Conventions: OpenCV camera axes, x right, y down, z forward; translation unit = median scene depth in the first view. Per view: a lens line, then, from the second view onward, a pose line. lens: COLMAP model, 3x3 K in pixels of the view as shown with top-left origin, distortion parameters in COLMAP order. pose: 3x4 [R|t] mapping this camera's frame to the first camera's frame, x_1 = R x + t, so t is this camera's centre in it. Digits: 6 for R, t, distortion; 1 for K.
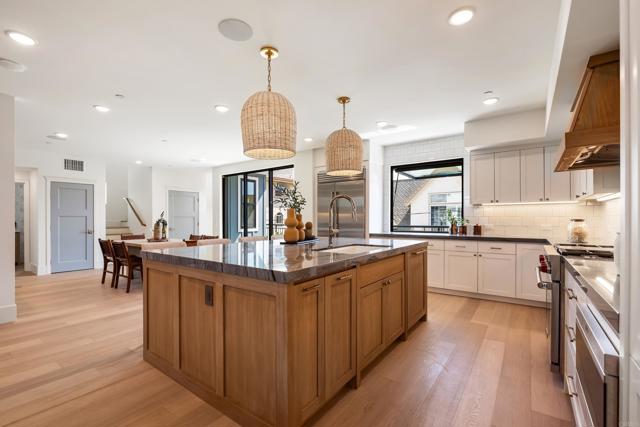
lens RADIAL K [[290.3, 0, 320.8], [0, 290.3, 216.5], [0, 0, 1]] dist [-0.001553, 0.000300]
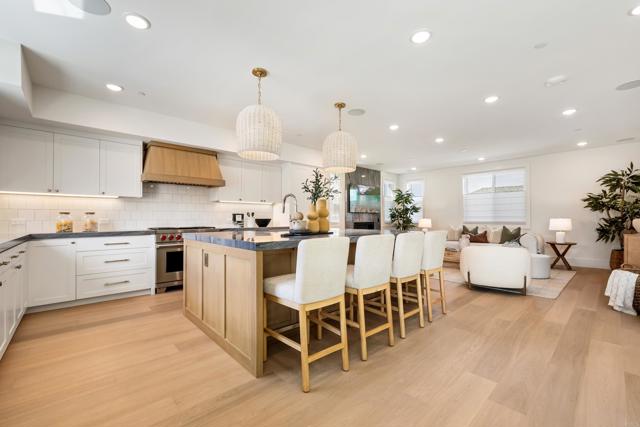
lens RADIAL K [[271.0, 0, 320.2], [0, 271.0, 215.9], [0, 0, 1]] dist [-0.000380, 0.000106]
pose [[-0.981651, 0.004158, 0.190642, -0.192797], [0.001846, 0.999923, -0.012306, 0.028417], [-0.190679, -0.011728, -0.981582, 1.340386]]
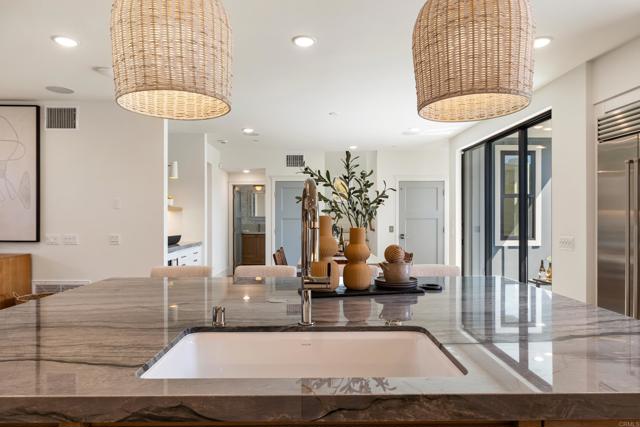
lens RADIAL K [[415.3, 0, 320.0], [0, 415.3, 213.5], [0, 0, 1]] dist [-0.000764, -0.001031]
pose [[0.608767, -0.008993, -0.793298, 0.280752], [0.006630, 0.999959, -0.006248, -0.012217], [0.793321, -0.001456, 0.608802, 0.417219]]
